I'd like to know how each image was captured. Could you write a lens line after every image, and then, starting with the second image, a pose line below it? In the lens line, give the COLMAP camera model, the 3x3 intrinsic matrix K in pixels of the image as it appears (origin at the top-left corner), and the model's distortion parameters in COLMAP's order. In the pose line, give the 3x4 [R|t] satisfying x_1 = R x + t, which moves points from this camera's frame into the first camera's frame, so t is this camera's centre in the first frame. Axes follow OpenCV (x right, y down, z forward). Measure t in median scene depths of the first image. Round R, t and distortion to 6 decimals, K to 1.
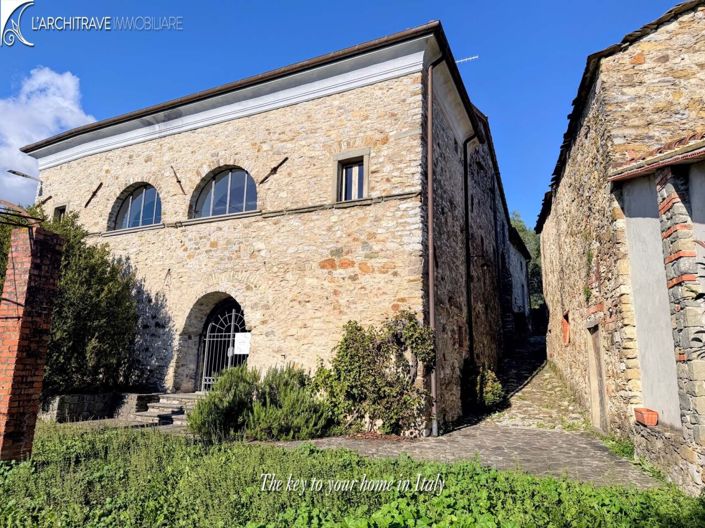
lens RADIAL K [[504.0, 0, 352.5], [0, 504.0, 264.0], [0, 0, 1]] dist [0.064573, -0.003703]
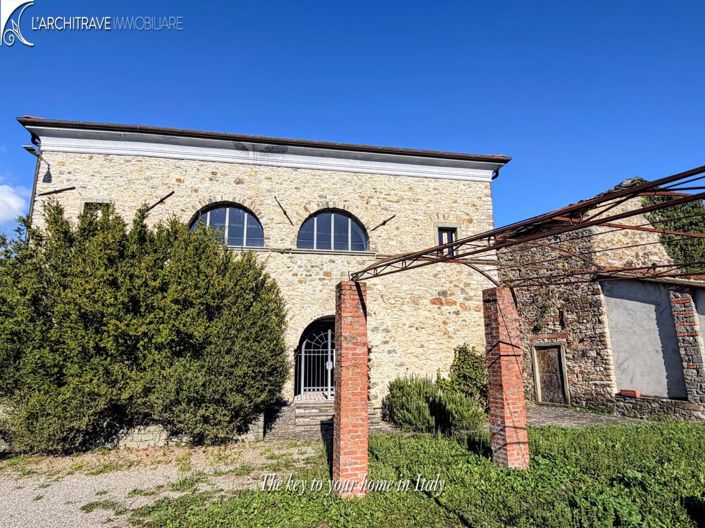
lens RADIAL K [[427.9, 0, 352.5], [0, 427.9, 264.0], [0, 0, 1]] dist [-0.000538, 0.000303]
pose [[0.788602, 0.108002, 0.605344, -0.837480], [-0.099320, 0.993900, -0.047937, -0.019989], [-0.606829, -0.022320, 0.794519, 0.178030]]
